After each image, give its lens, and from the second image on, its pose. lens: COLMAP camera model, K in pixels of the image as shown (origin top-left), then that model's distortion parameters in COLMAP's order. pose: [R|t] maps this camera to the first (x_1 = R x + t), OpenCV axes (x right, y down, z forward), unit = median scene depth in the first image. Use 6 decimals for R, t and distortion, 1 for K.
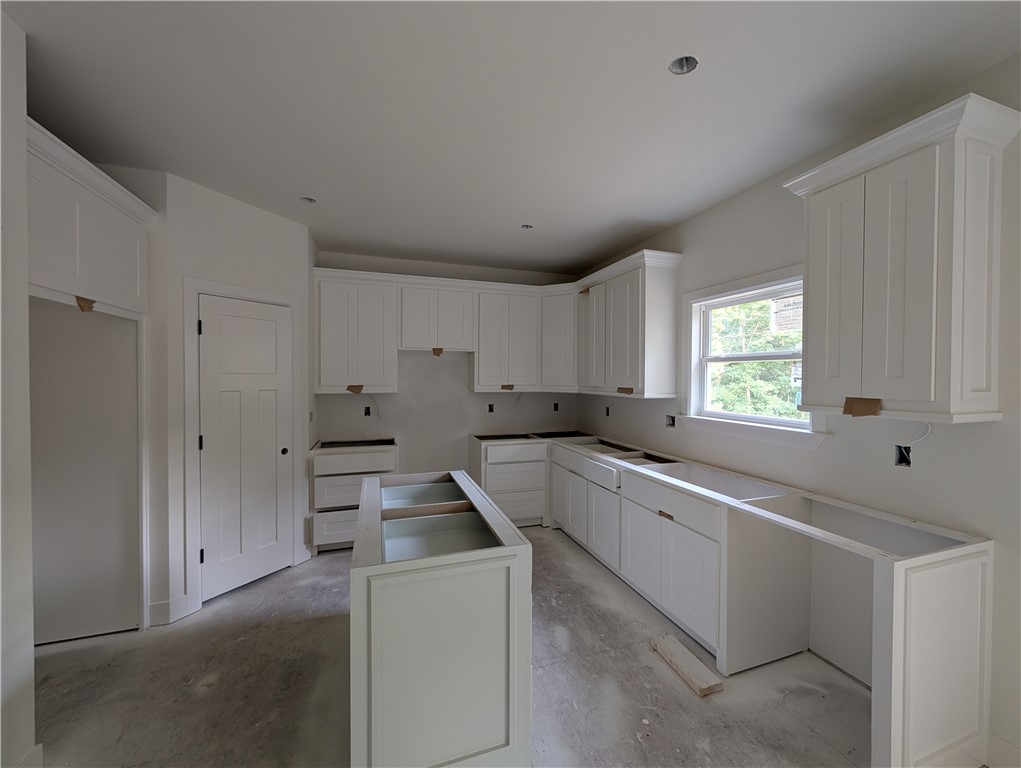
lens RADIAL K [[392.5, 0, 507.3], [0, 392.5, 382.0], [0, 0, 1]] dist [0.001153, -0.000064]
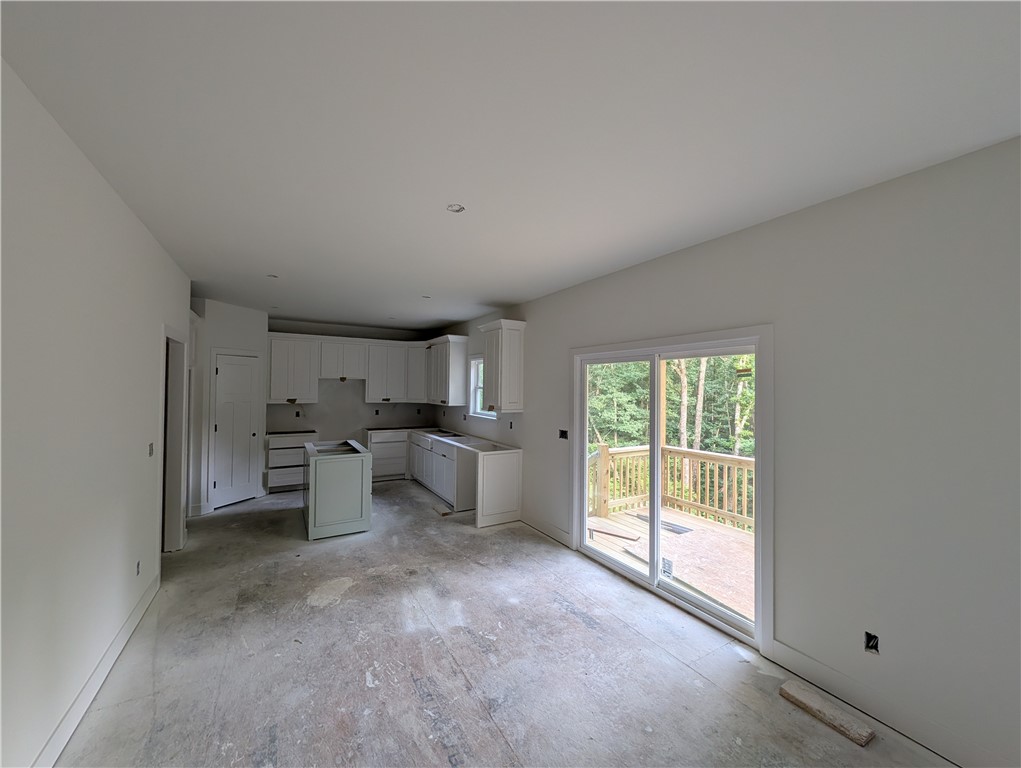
lens RADIAL K [[392.5, 0, 506.8], [0, 392.5, 379.9], [0, 0, 1]] dist [0.001153, -0.000064]
pose [[0.978342, 0.011273, 0.206687, 0.205561], [-0.005261, 0.999548, -0.029613, -0.032659], [-0.206928, 0.027885, 0.977959, -1.007796]]
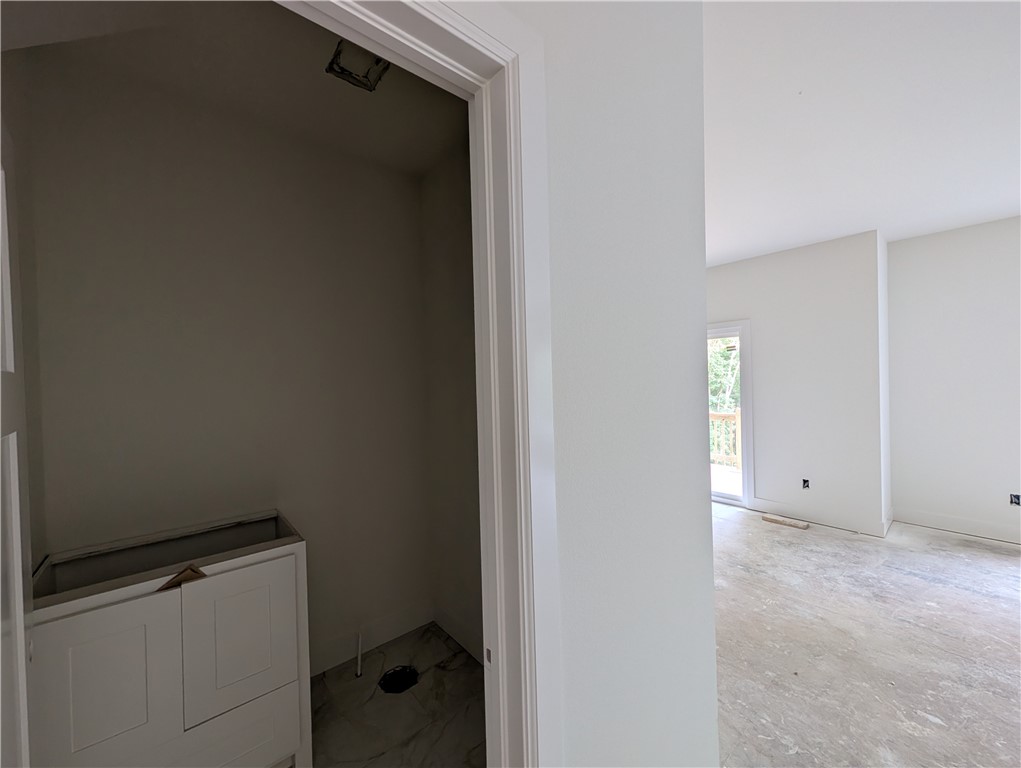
lens RADIAL K [[392.5, 0, 513.8], [0, 392.5, 383.9], [0, 0, 1]] dist [0.001153, -0.000064]
pose [[0.925998, -0.028925, 0.376418, -0.373288], [0.031402, 0.999507, -0.000446, 0.026306], [-0.376220, 0.012233, 0.926450, -1.291886]]
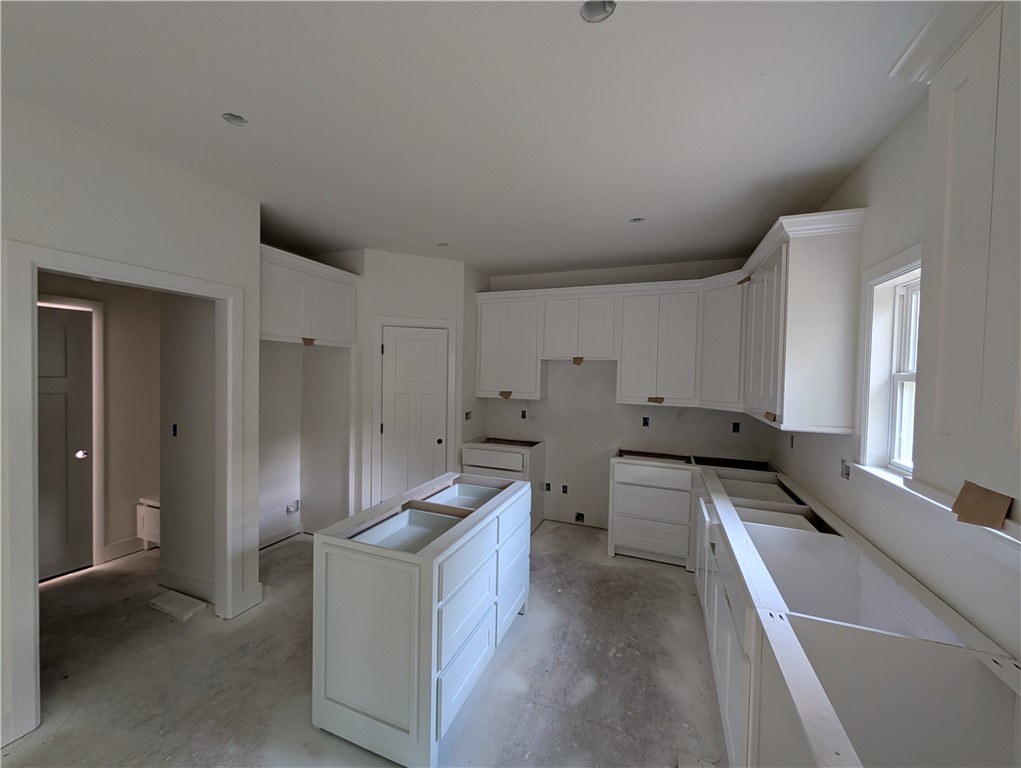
lens RADIAL K [[392.5, 0, 506.9], [0, 392.5, 382.3], [0, 0, 1]] dist [0.001153, -0.000064]
pose [[0.766920, 0.028217, -0.641122, 0.392733], [-0.024737, 0.999590, 0.014402, -0.038837], [0.641266, 0.004815, 0.767304, 0.141032]]
